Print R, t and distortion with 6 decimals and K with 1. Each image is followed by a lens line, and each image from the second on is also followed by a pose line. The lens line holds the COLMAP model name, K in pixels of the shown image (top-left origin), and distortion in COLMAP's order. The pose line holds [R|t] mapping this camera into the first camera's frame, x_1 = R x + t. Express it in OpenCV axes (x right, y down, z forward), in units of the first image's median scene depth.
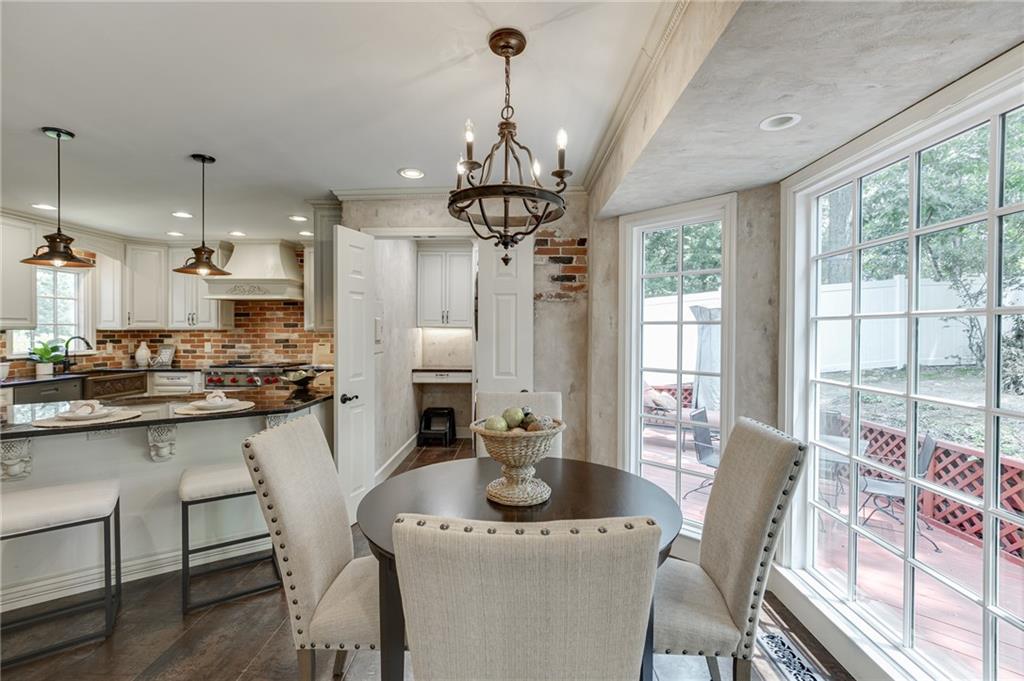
lens RADIAL K [[483.1, 0, 510.5], [0, 483.1, 337.0], [0, 0, 1]] dist [-0.004353, -0.000354]
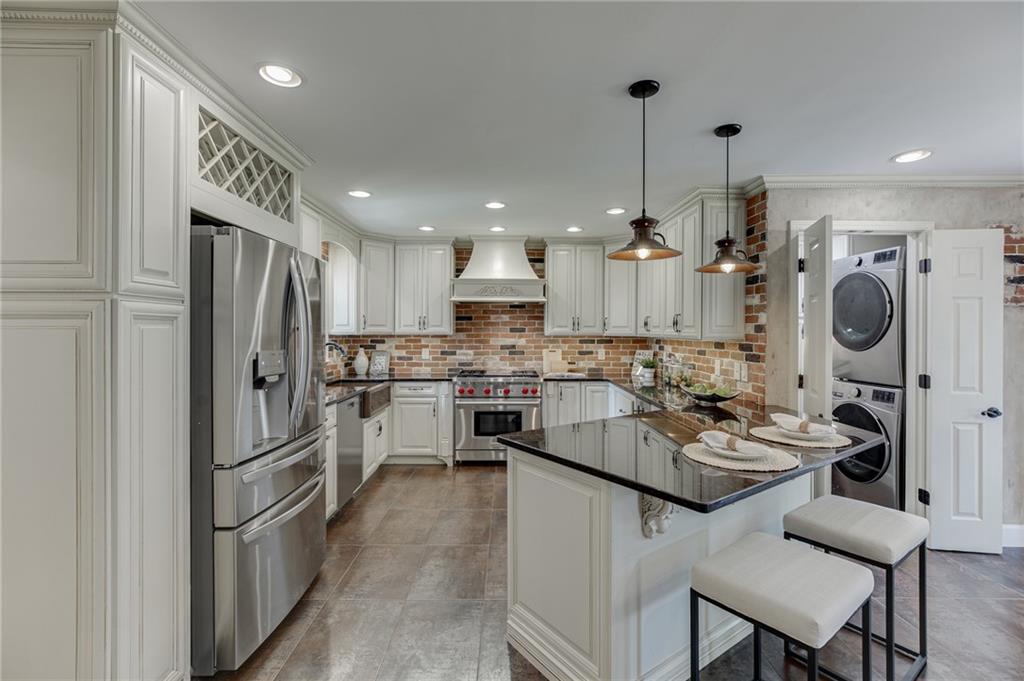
lens RADIAL K [[467.3, 0, 512.3], [0, 467.3, 335.1], [0, 0, 1]] dist [-0.005079, -0.001468]
pose [[0.999381, 0.001261, 0.035158, -0.496334], [-0.001019, 0.999976, -0.006886, -0.008334], [-0.035166, 0.006846, 0.999358, 0.109003]]
